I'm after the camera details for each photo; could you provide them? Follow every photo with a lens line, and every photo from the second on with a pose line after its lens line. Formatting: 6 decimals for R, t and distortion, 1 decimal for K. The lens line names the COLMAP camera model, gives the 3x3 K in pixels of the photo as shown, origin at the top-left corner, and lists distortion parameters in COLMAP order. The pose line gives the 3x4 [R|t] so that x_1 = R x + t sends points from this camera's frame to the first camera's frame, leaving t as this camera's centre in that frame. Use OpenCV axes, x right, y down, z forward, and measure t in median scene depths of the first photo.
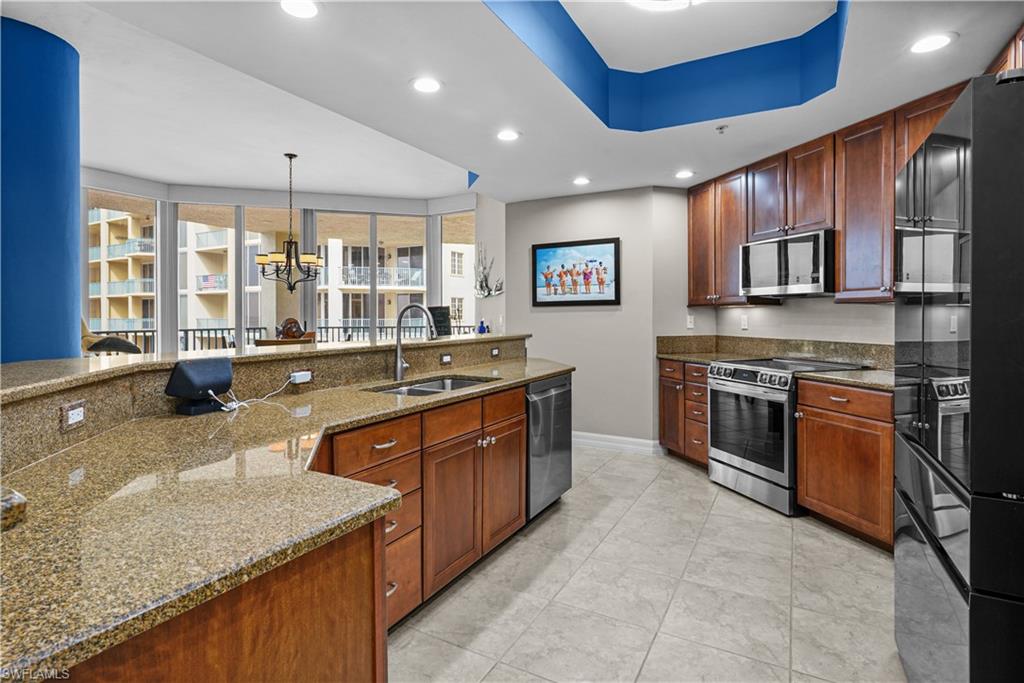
lens RADIAL K [[516.5, 0, 507.3], [0, 516.5, 317.0], [0, 0, 1]] dist [0.000465, 0.000235]
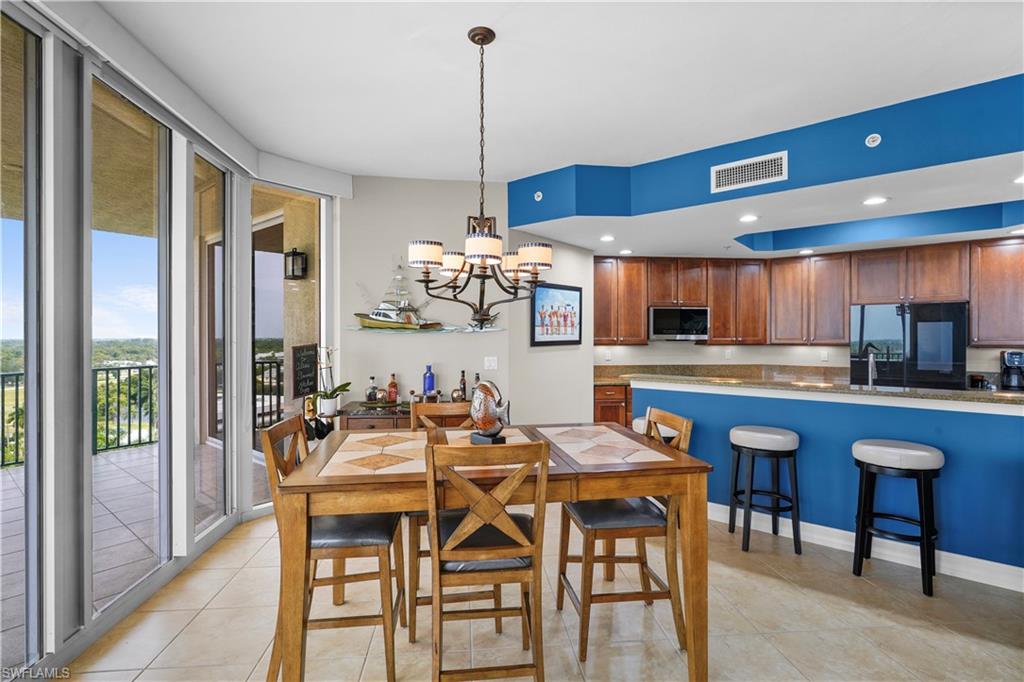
lens RADIAL K [[490.5, 0, 507.3], [0, 490.5, 340.9], [0, 0, 1]] dist [-0.003735, -0.000138]
pose [[0.187136, -0.008157, 0.982300, -1.191933], [0.004059, 0.999963, 0.007530, -0.053319], [-0.982326, 0.002578, 0.187162, 1.241543]]
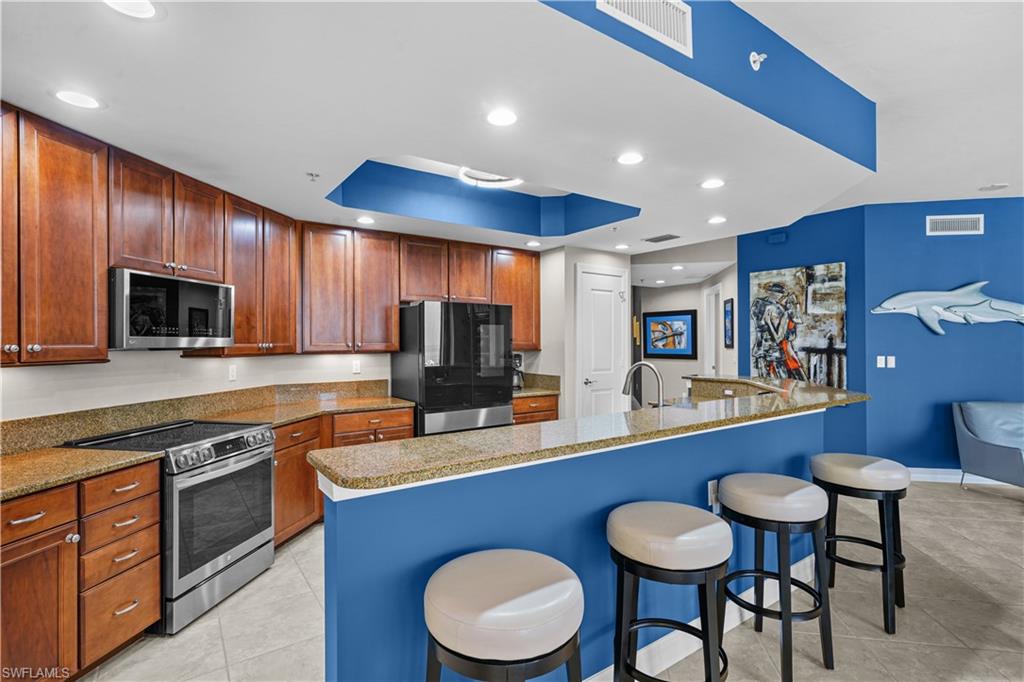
lens RADIAL K [[487.6, 0, 509.8], [0, 487.6, 338.4], [0, 0, 1]] dist [-0.001537, 0.000595]
pose [[-0.897900, 0.007198, 0.440141, -0.266608], [0.006937, 0.999974, -0.002203, -0.051619], [-0.440145, 0.001075, -0.897926, 1.436569]]
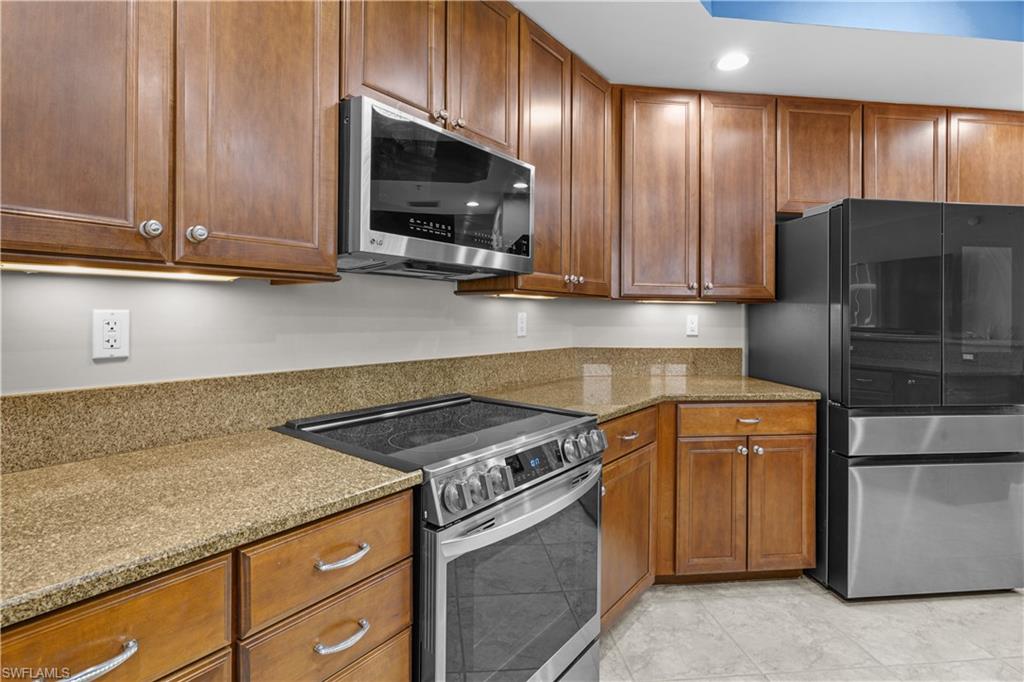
lens RADIAL K [[501.5, 0, 509.4], [0, 501.5, 325.0], [0, 0, 1]] dist [-0.001085, 0.000262]
pose [[-0.585616, -0.024209, 0.810227, 0.147258], [-0.008372, 0.999681, 0.023819, -0.003419], [-0.810545, 0.007166, -0.585632, 1.196885]]
